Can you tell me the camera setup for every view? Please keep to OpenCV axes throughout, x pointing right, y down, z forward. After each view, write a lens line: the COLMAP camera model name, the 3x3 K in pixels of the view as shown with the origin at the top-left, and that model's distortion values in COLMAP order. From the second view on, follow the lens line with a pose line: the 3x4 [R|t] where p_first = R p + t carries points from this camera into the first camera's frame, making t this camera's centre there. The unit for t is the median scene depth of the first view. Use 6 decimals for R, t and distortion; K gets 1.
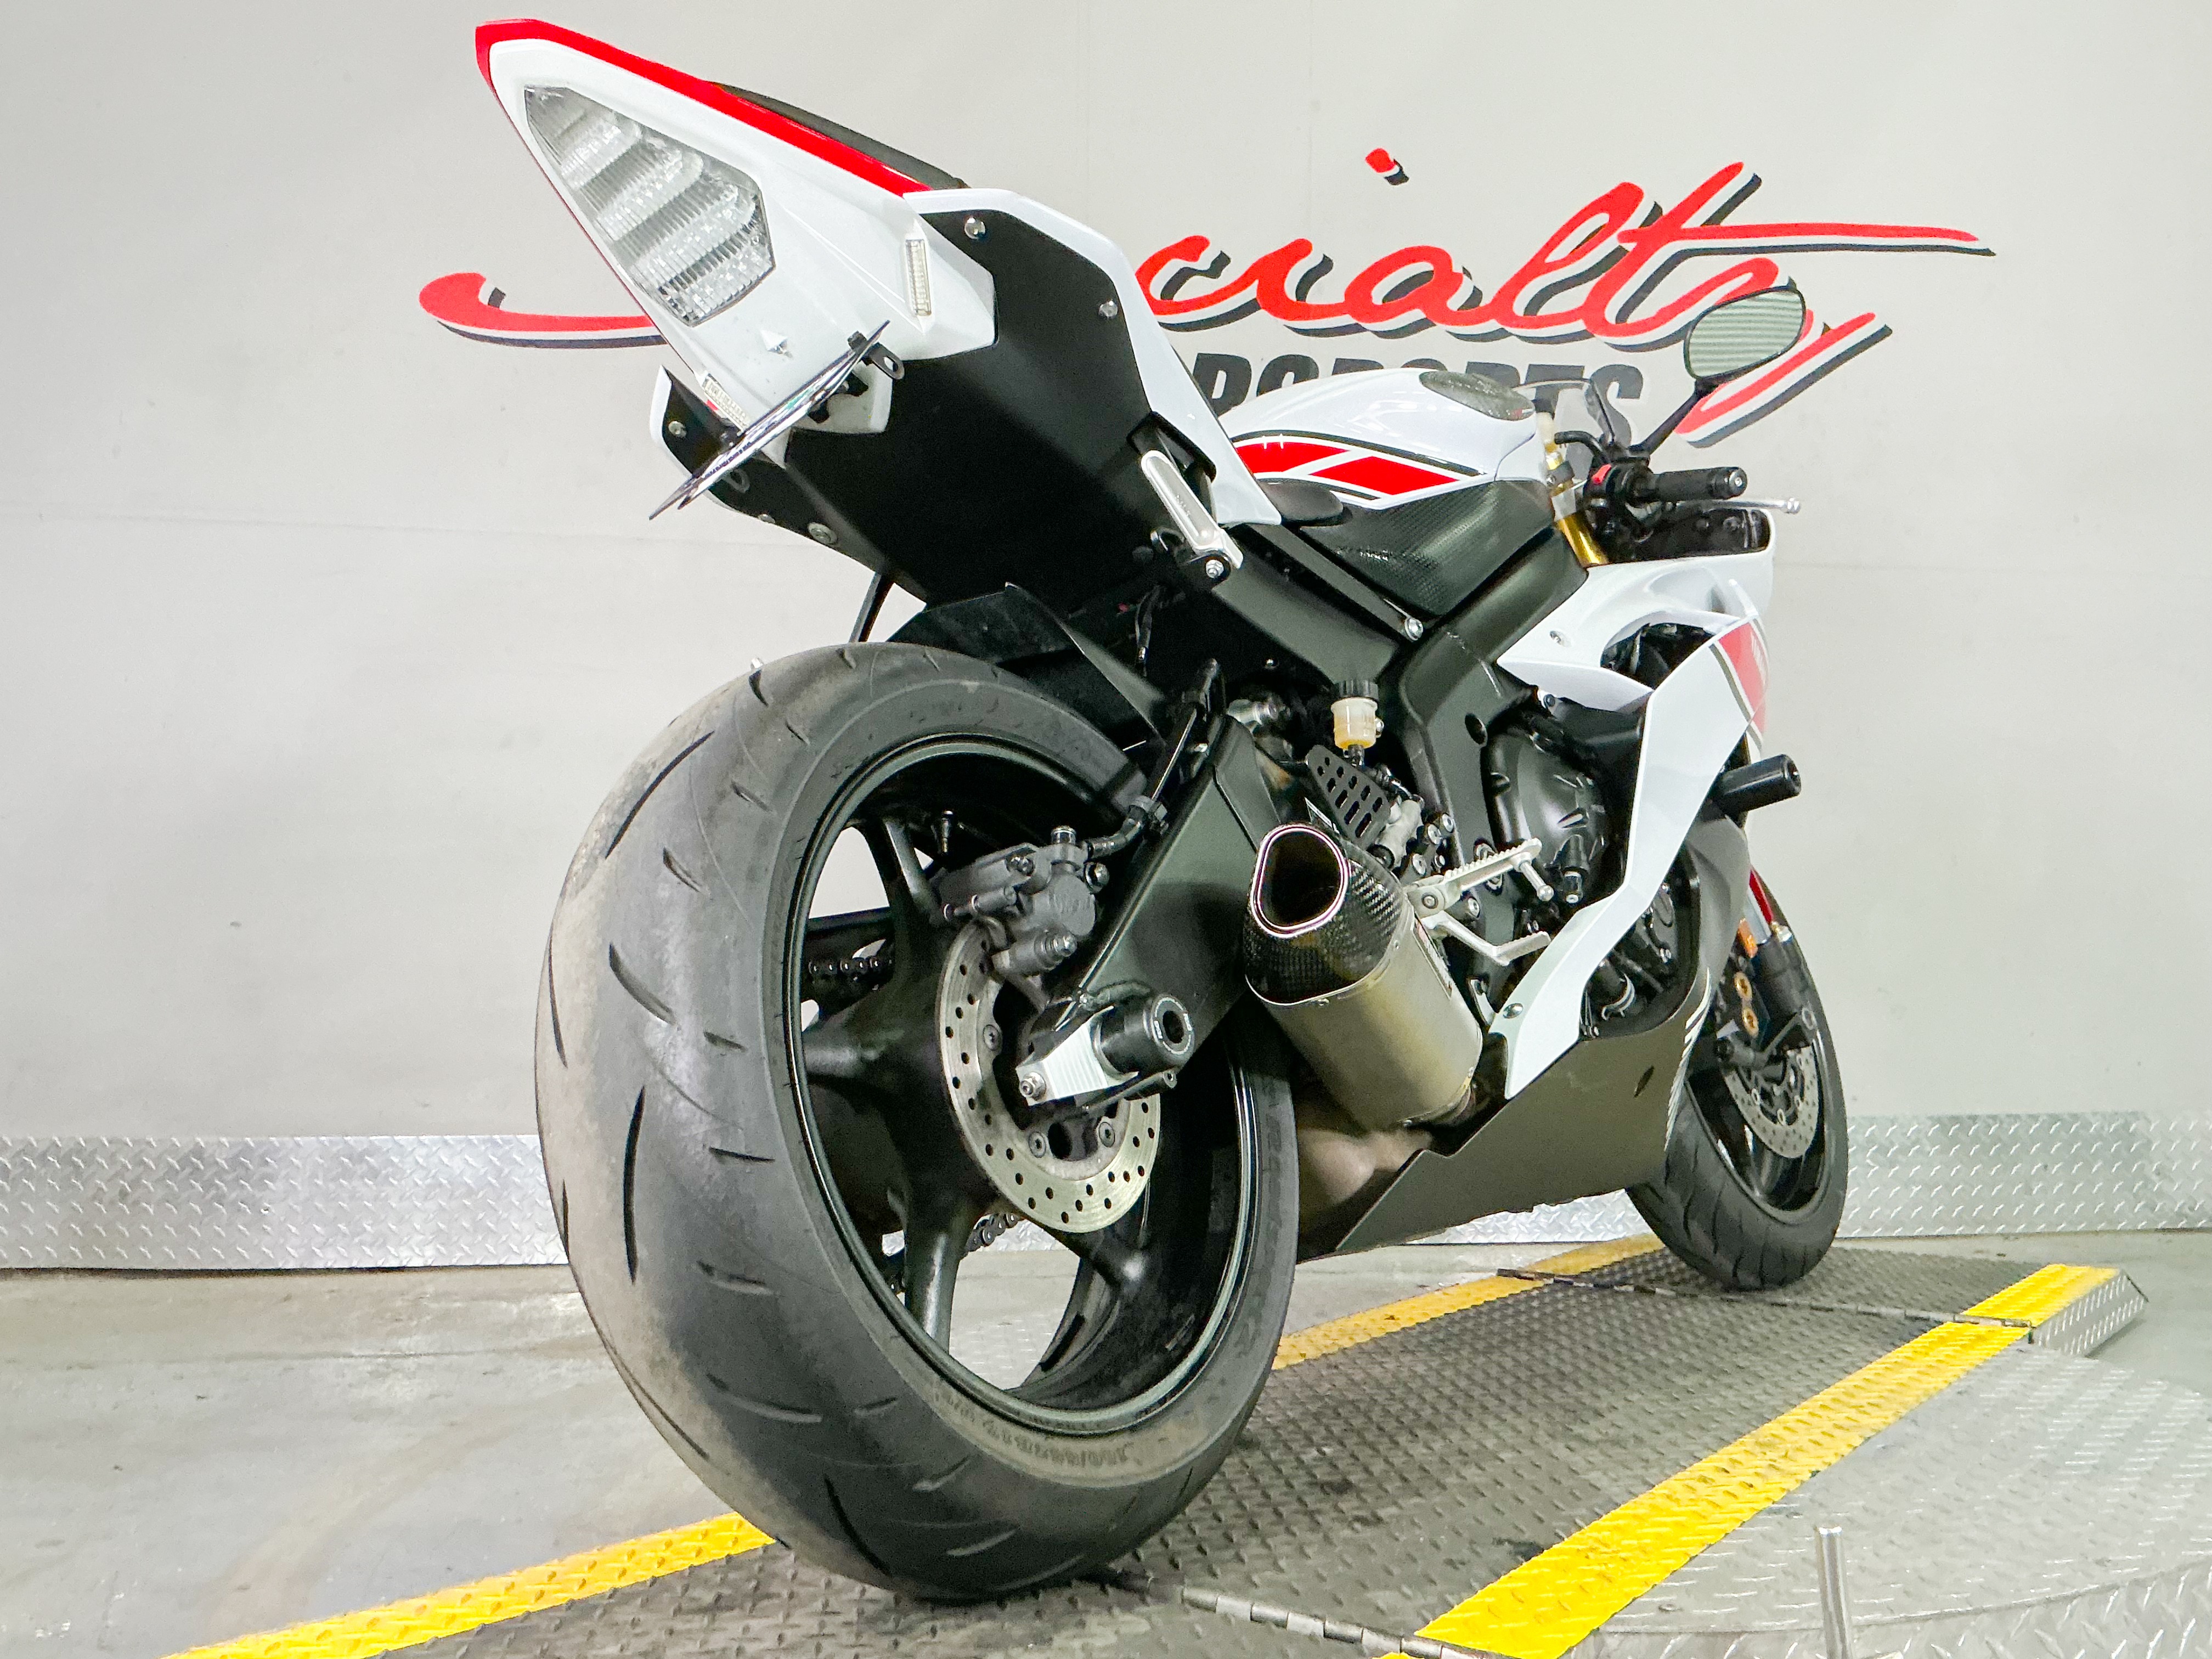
lens RADIAL K [[1966.2, 0, 1104.0], [0, 1966.2, 838.6], [0, 0, 1]] dist [0.063179, -0.067179]
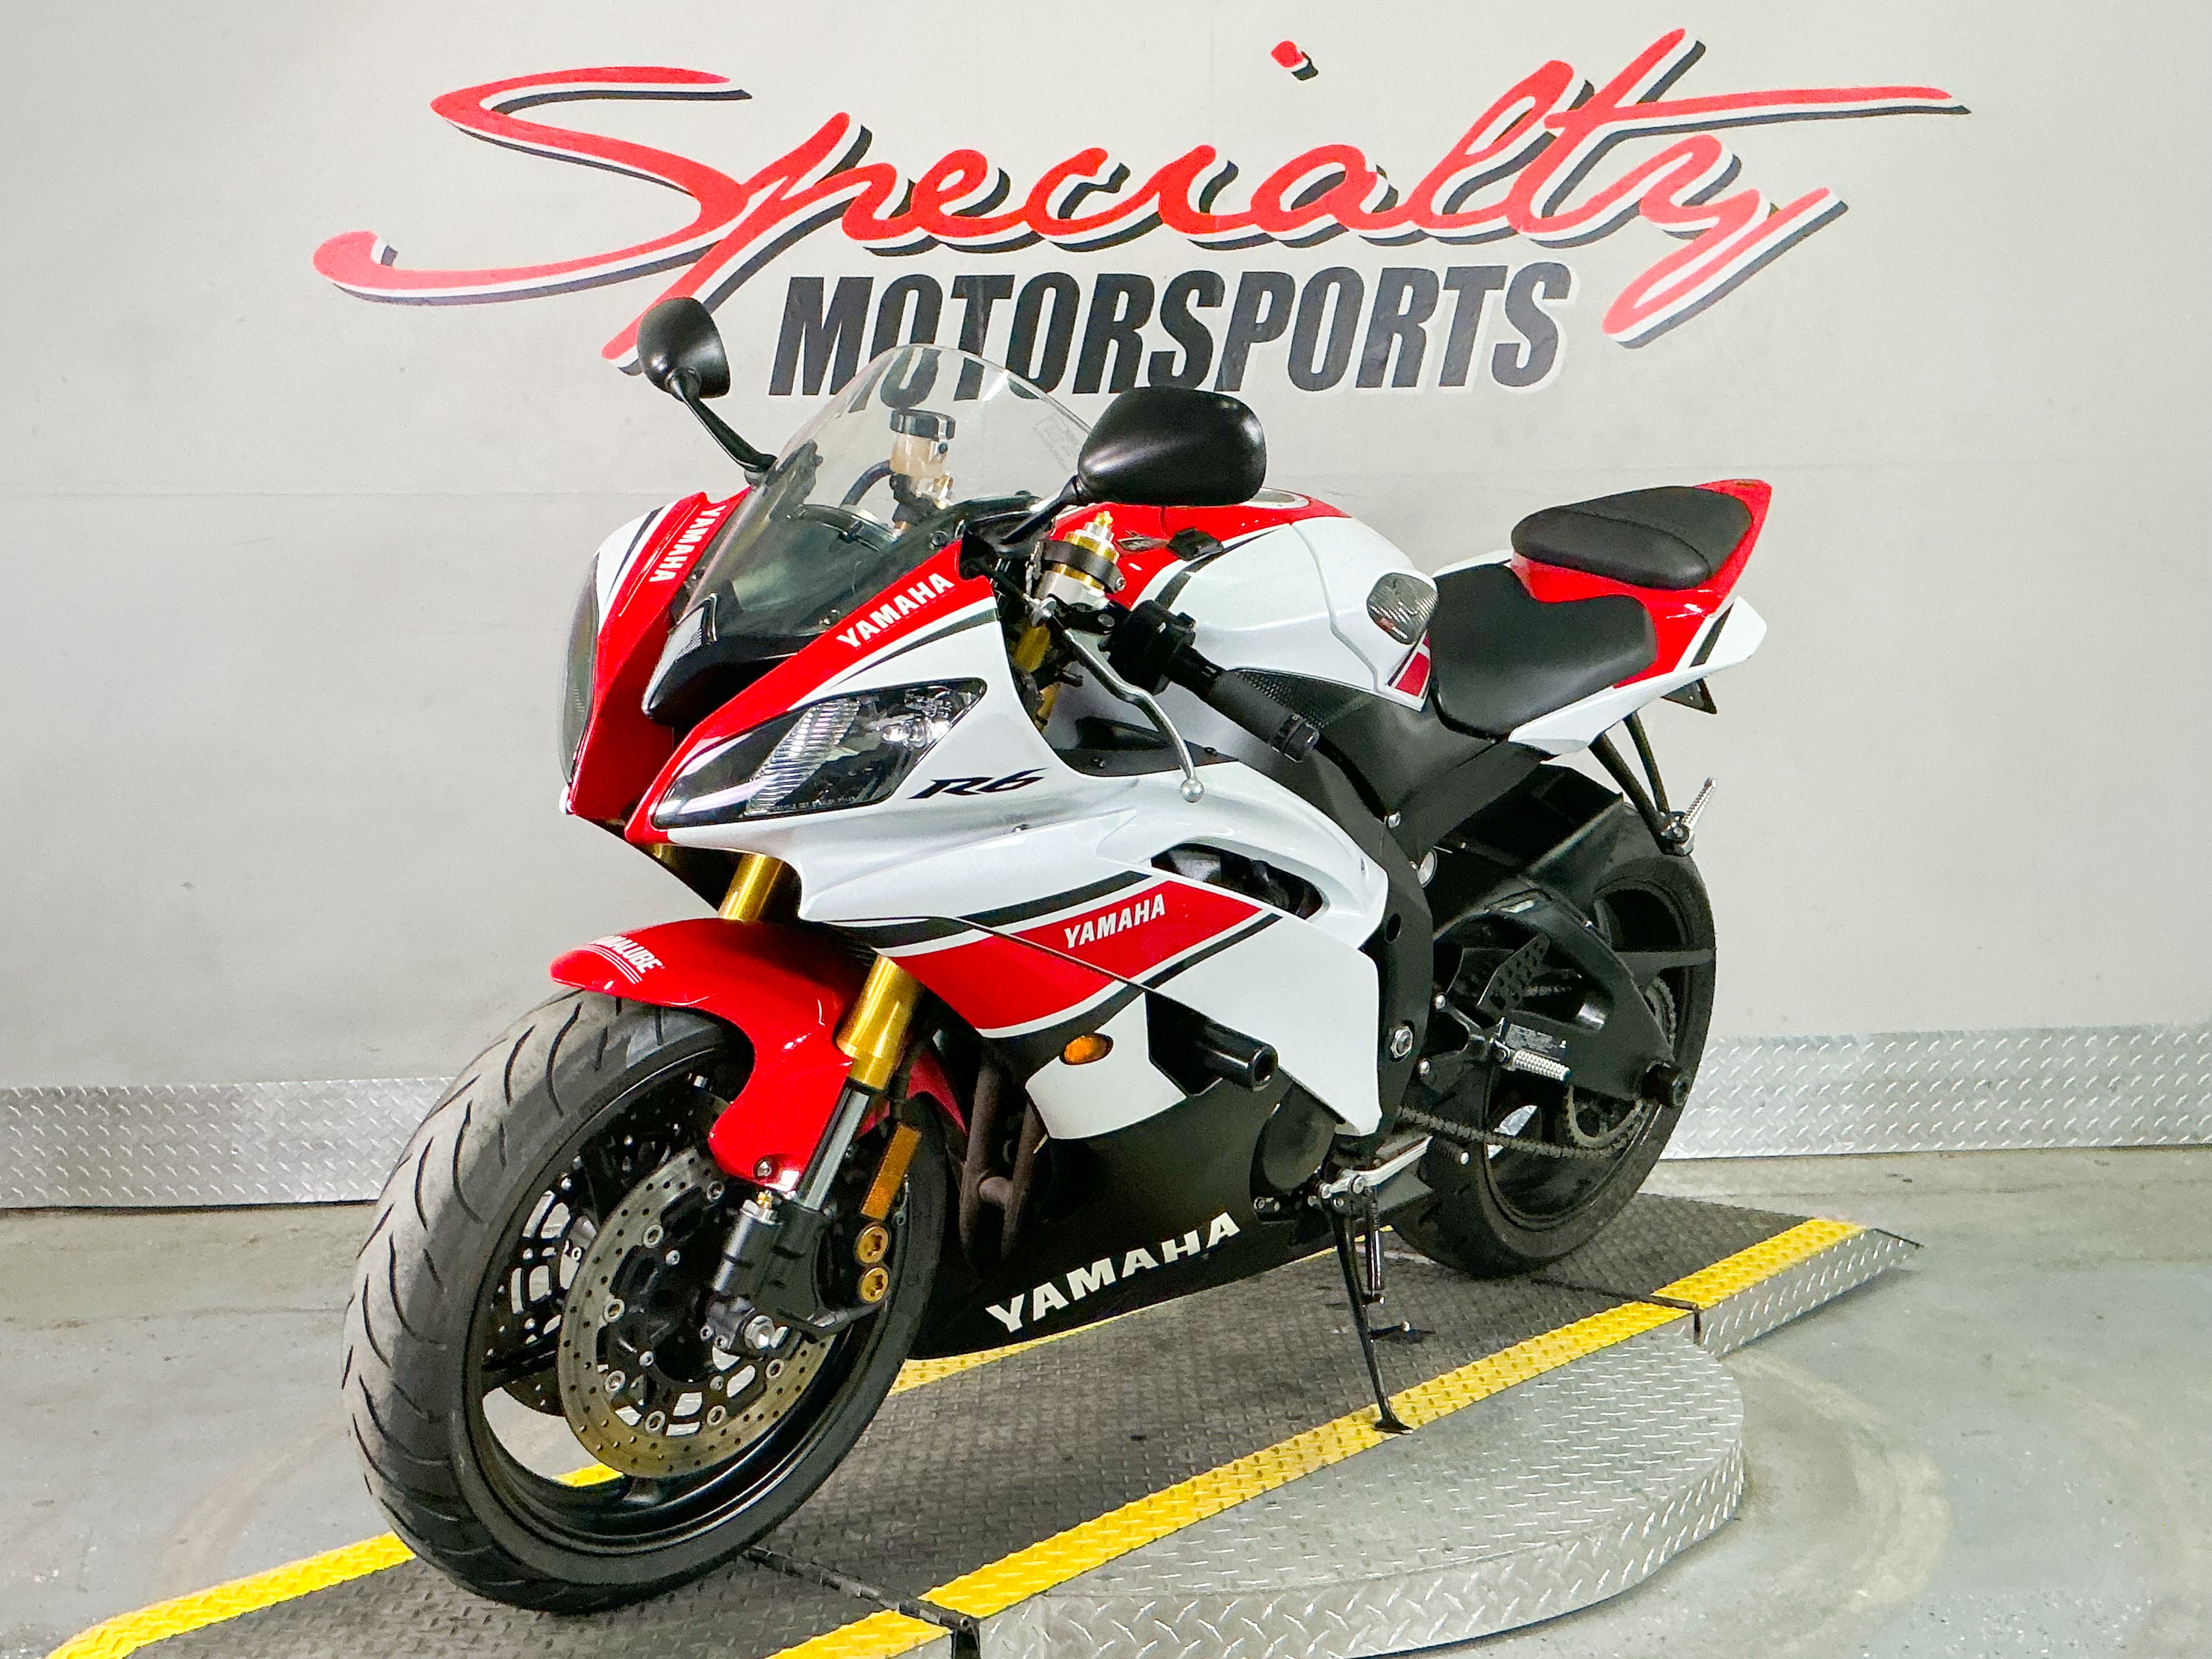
lens RADIAL K [[2540.1, 0, 1113.3], [0, 2540.1, 839.3], [0, 0, 1]] dist [0.092345, 0.000000]
pose [[0.995291, -0.015950, -0.095616, 0.265486], [0.029480, 0.989455, 0.141807, -0.231790], [0.092346, -0.143957, 0.985266, -0.429422]]
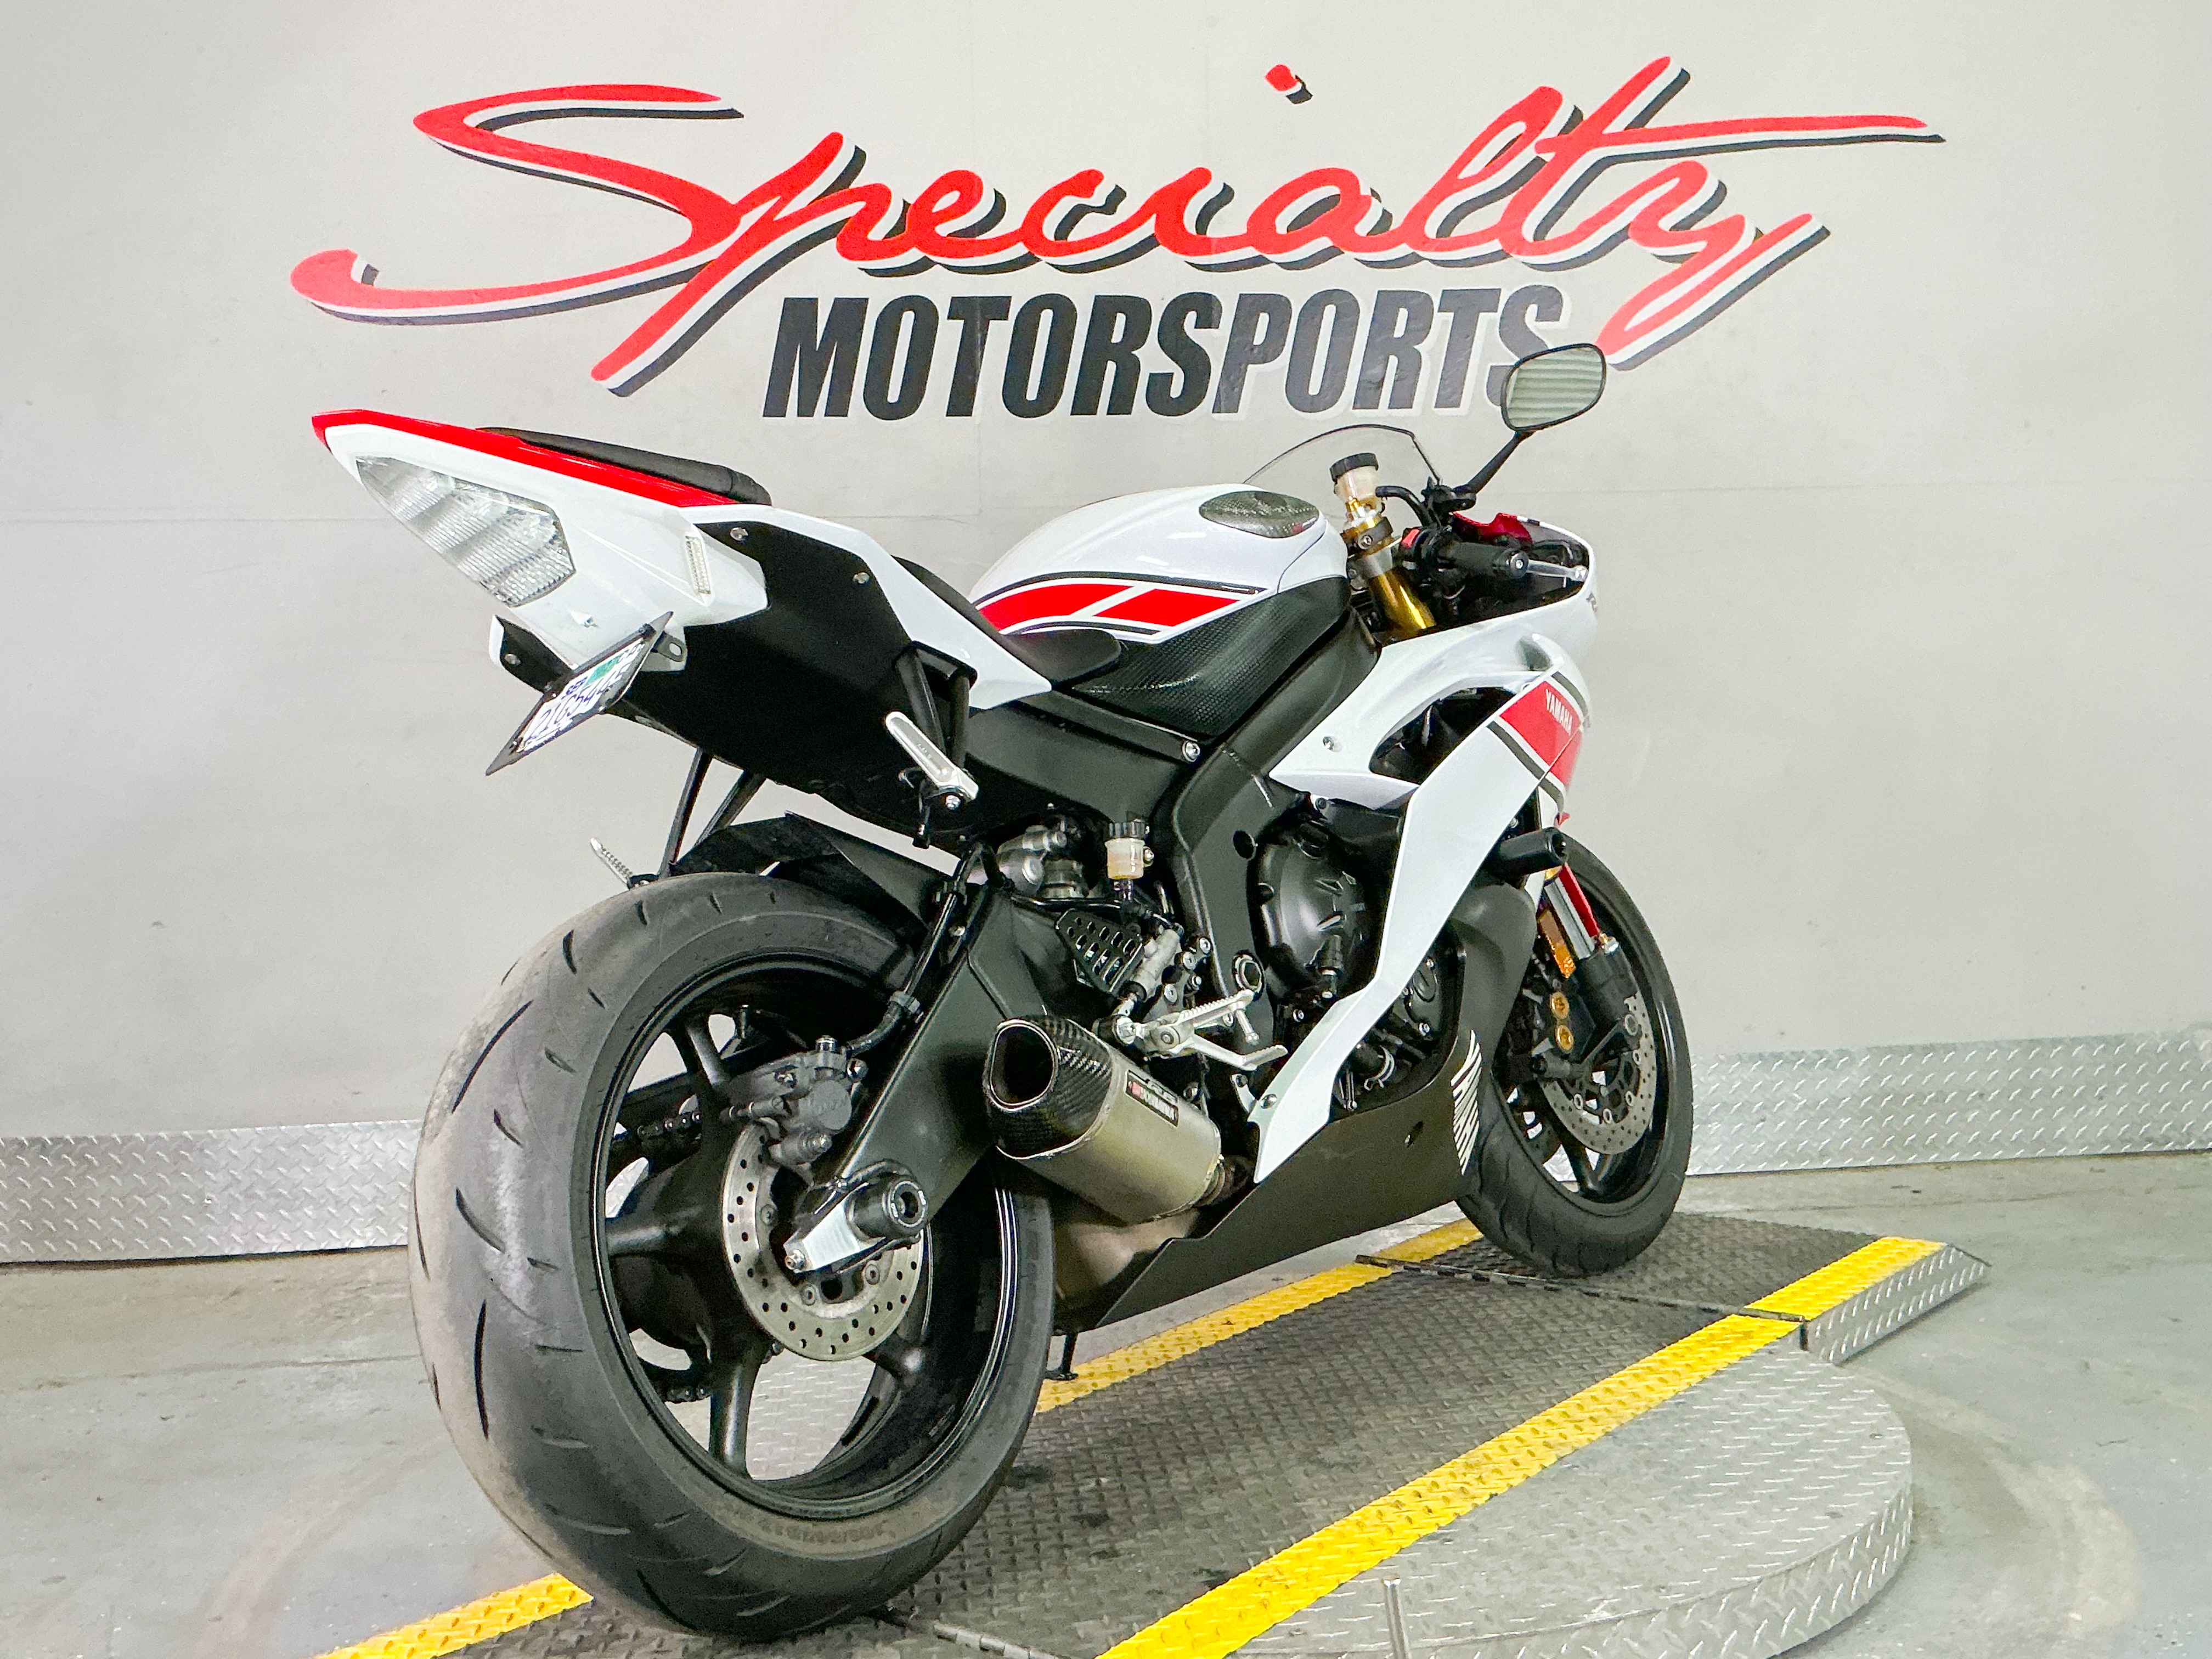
lens RADIAL K [[2348.8, 0, 1104.8], [0, 2348.8, 843.2], [0, 0, 1]] dist [0.080483, 0.000000]
pose [[0.999070, -0.031441, -0.029513, 0.121326], [0.034606, 0.992914, 0.113689, -0.173004], [0.025729, -0.114605, 0.993078, -0.276321]]
